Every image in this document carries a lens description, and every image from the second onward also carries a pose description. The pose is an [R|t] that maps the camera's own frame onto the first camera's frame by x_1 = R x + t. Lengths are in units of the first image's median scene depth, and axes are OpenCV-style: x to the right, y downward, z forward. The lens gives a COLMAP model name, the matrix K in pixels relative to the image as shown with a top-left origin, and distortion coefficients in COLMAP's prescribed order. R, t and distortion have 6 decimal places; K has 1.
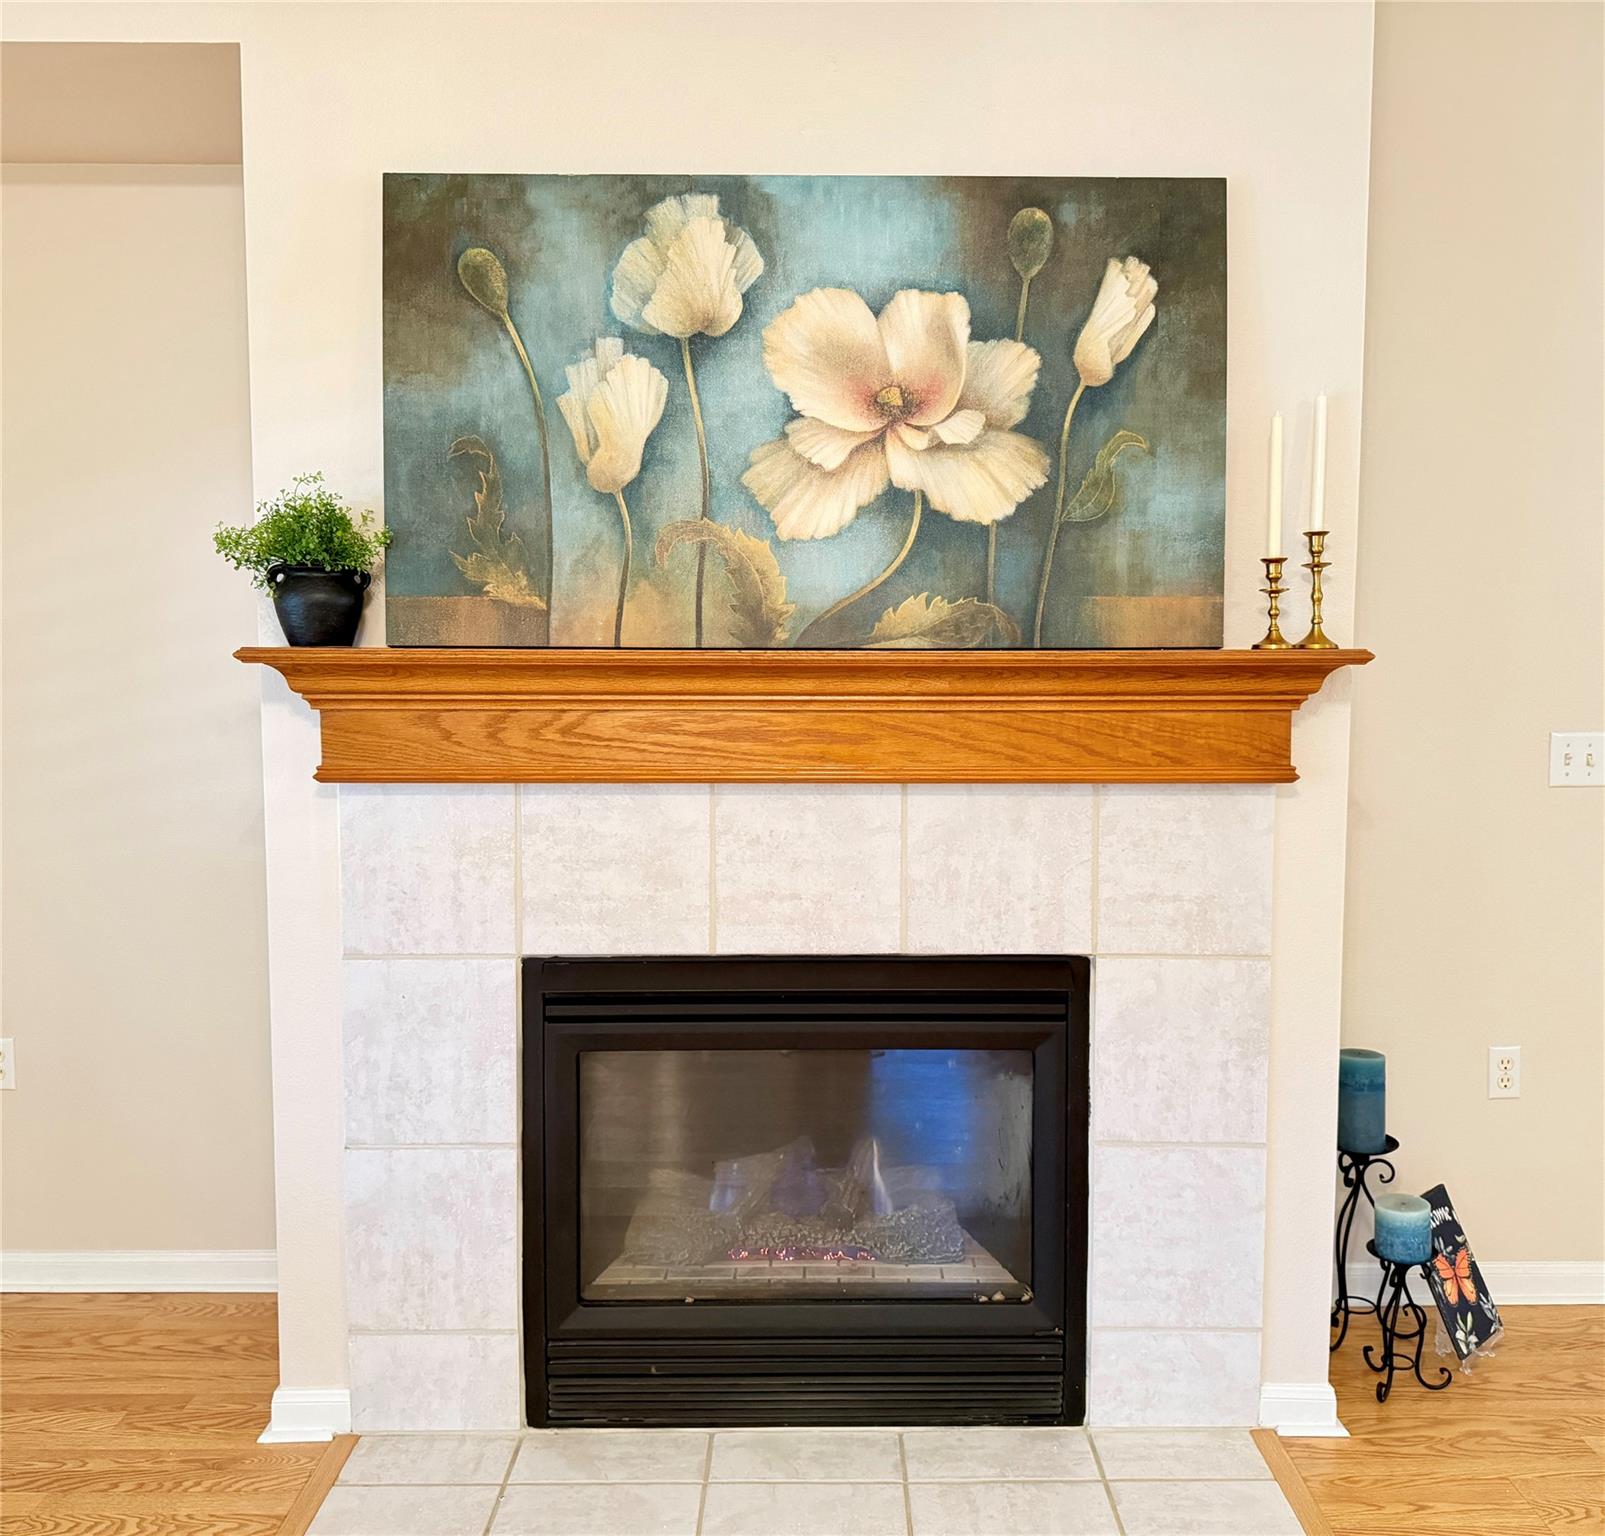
lens RADIAL K [[1592.7, 0, 802.5], [0, 1592.7, 768.0], [0, 0, 1]] dist [0.158149, -0.427355]
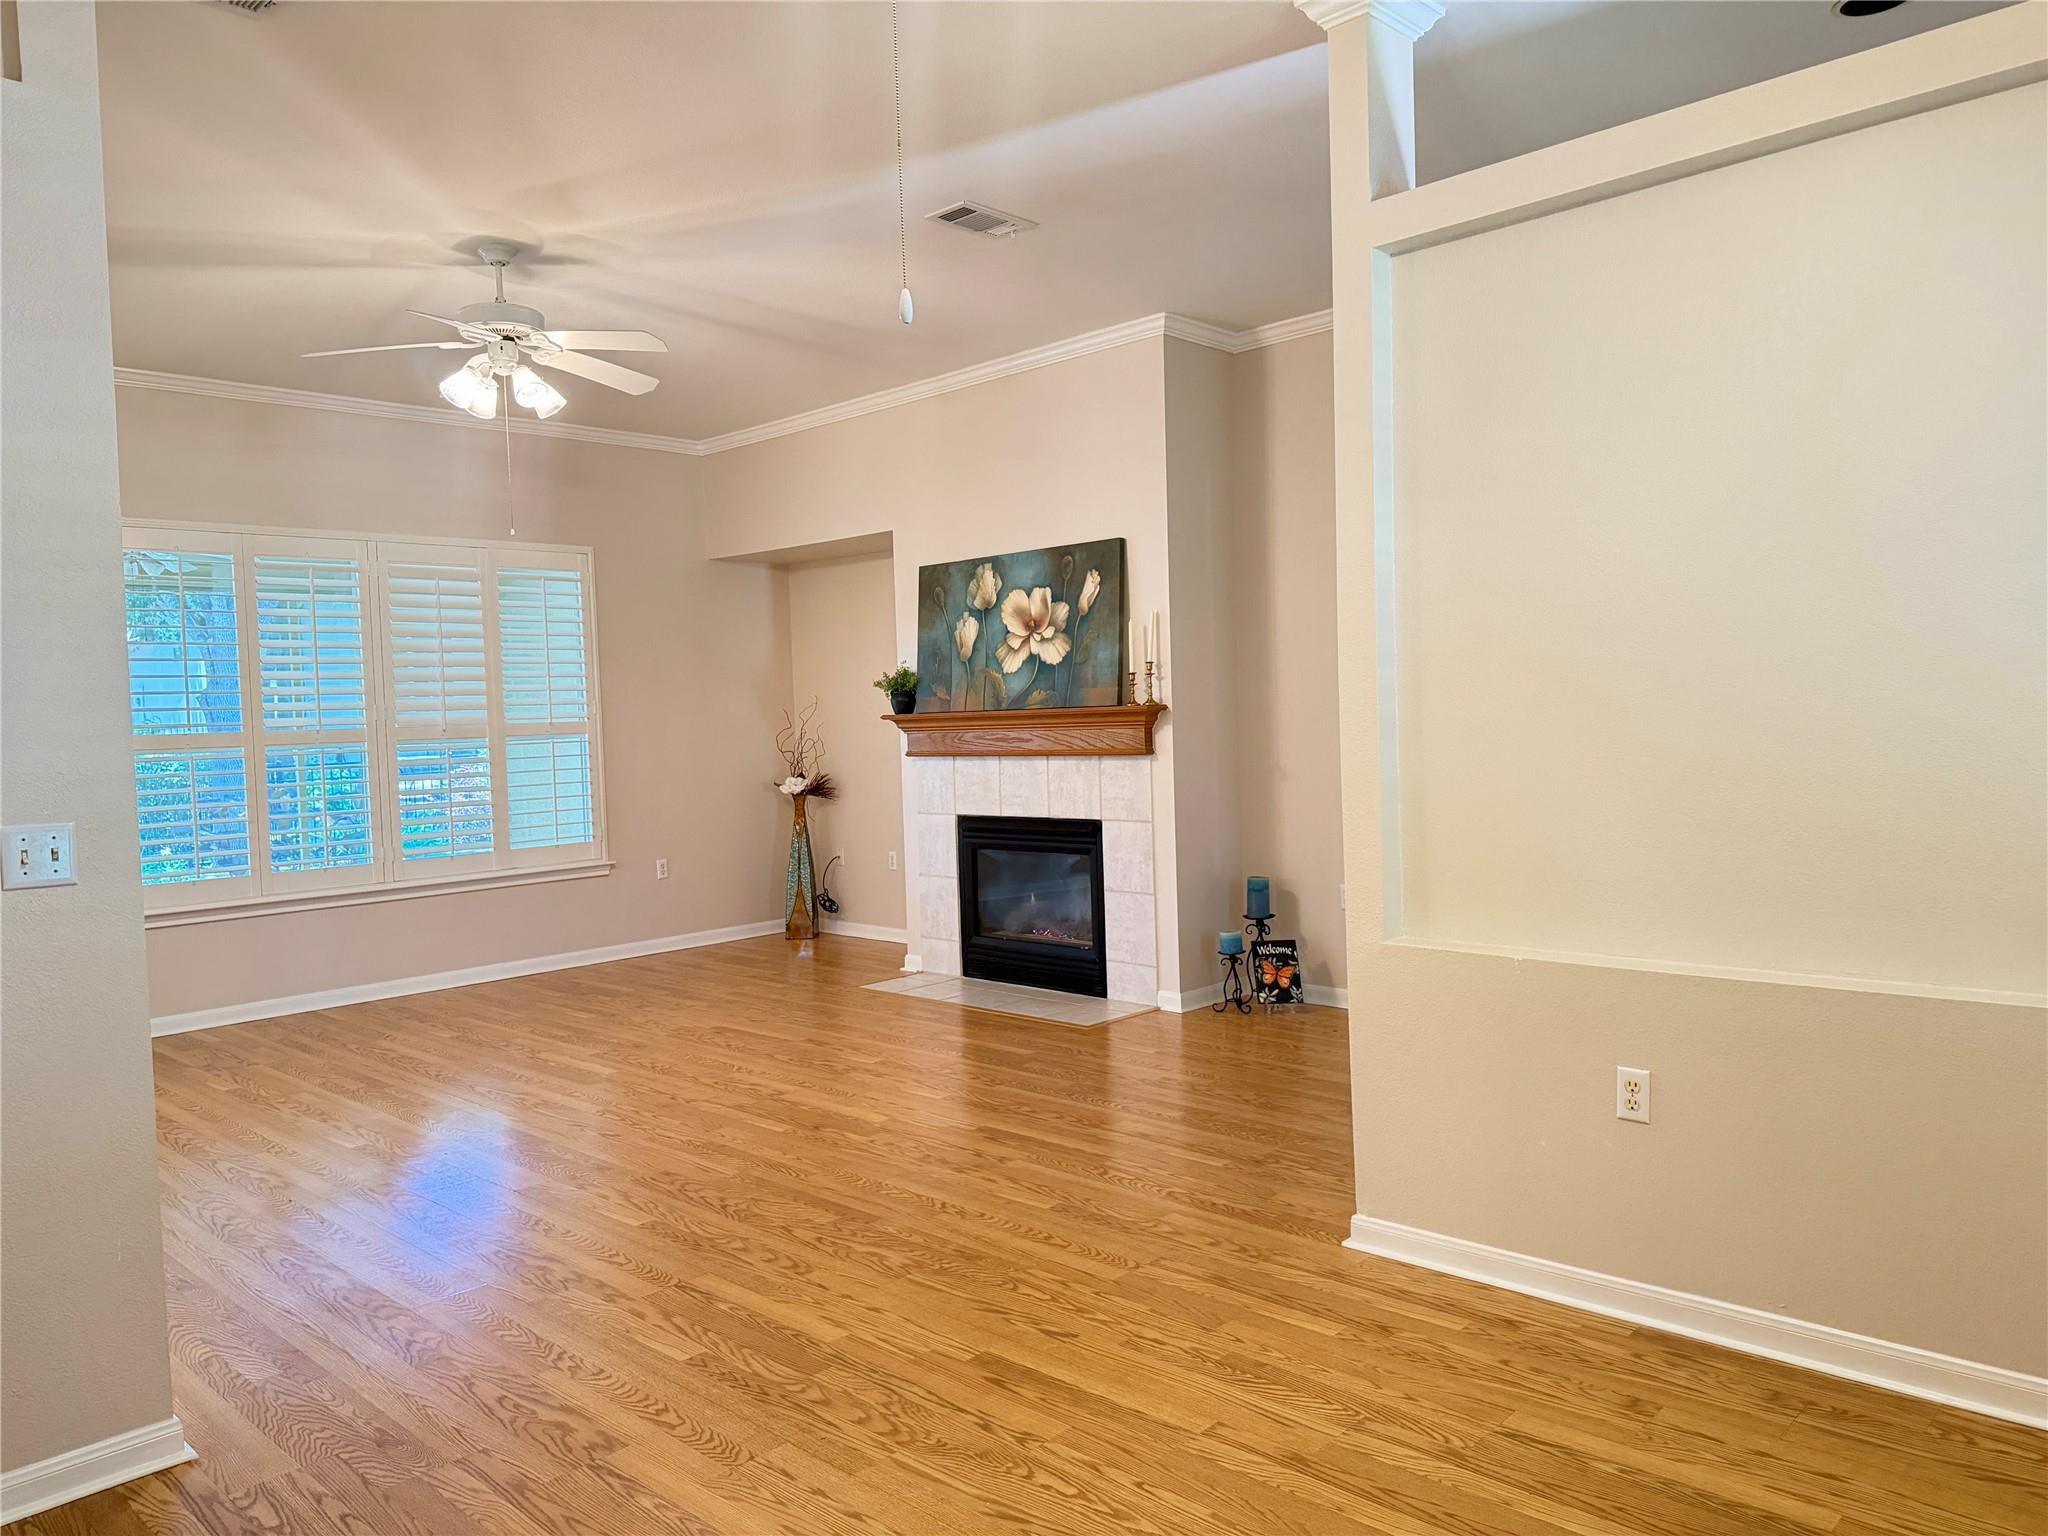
lens RADIAL K [[1443.2, 0, 1024.0], [0, 1443.2, 768.0], [0, 0, 1]] dist [-0.000157, -0.000078]
pose [[0.705179, -0.000385, -0.709029, 1.915124], [-0.031088, 0.999021, -0.031461, 0.115991], [0.708347, 0.044228, 0.704477, -0.857413]]
